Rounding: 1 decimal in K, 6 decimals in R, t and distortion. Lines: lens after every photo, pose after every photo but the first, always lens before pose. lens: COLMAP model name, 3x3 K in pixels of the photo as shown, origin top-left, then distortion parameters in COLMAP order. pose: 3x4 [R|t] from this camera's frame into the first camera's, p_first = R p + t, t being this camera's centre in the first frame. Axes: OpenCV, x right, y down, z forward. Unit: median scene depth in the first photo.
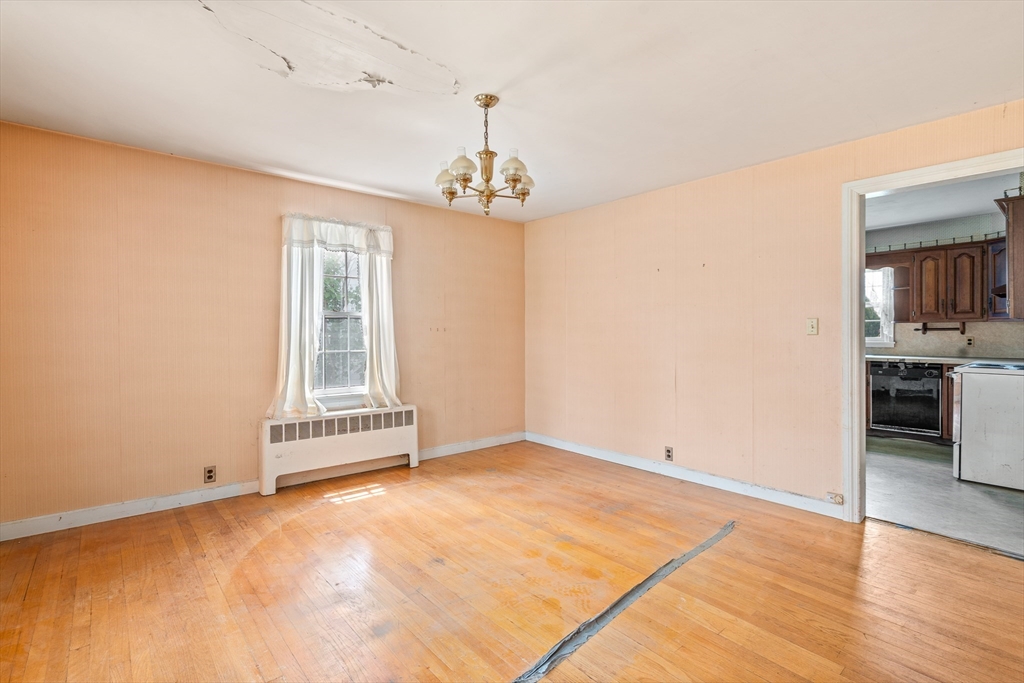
lens RADIAL K [[479.1, 0, 506.5], [0, 479.1, 333.2], [0, 0, 1]] dist [-0.003037, -0.000575]
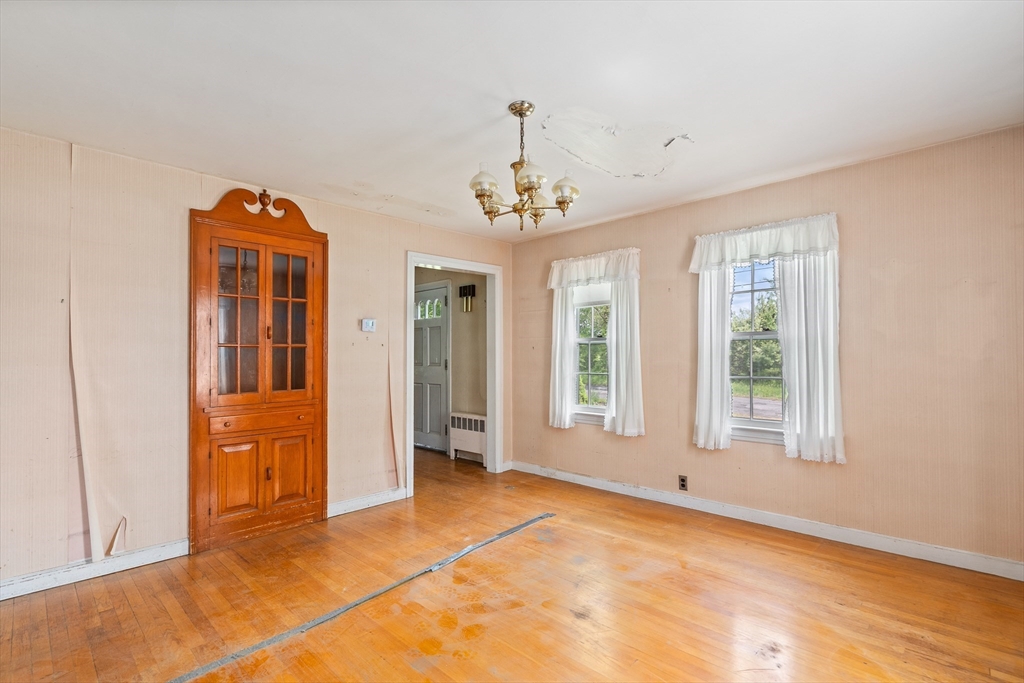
lens RADIAL K [[478.1, 0, 515.0], [0, 478.1, 350.8], [0, 0, 1]] dist [-0.001241, 0.000152]
pose [[-0.992485, 0.003997, -0.122305, 0.057526], [0.005769, 0.999883, -0.014140, 0.000102], [0.122234, -0.014740, -0.992392, 1.266682]]
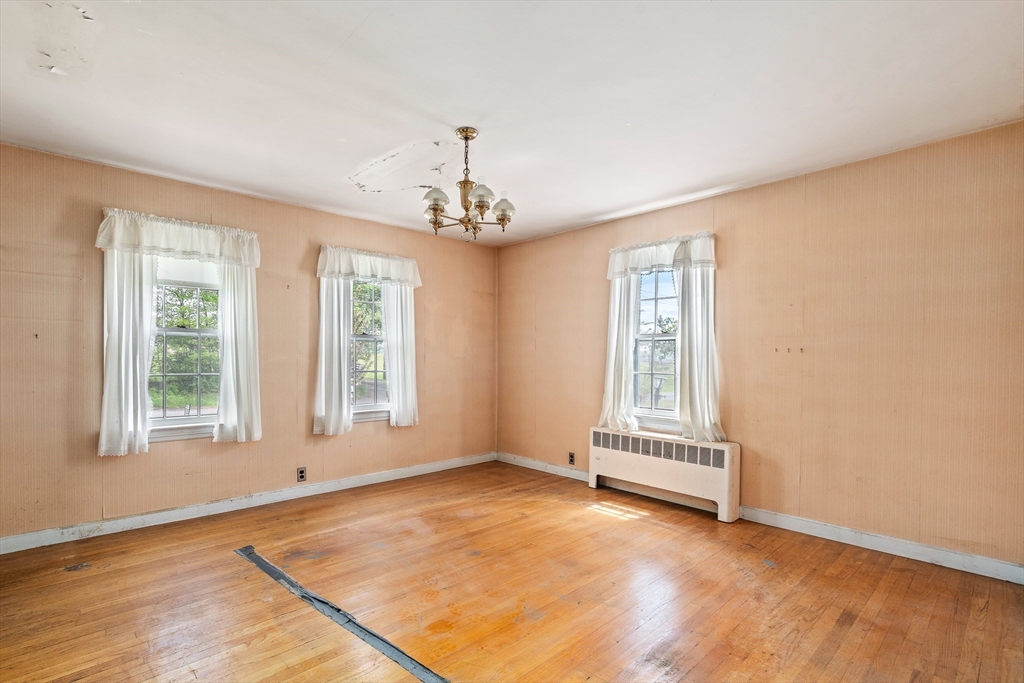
lens RADIAL K [[480.2, 0, 511.5], [0, 480.2, 357.6], [0, 0, 1]] dist [-0.001556, -0.000124]
pose [[0.065659, 0.003996, -0.997834, 0.680870], [-0.004264, 0.999984, 0.003724, 0.003151], [0.997833, 0.004010, 0.065675, 0.685466]]
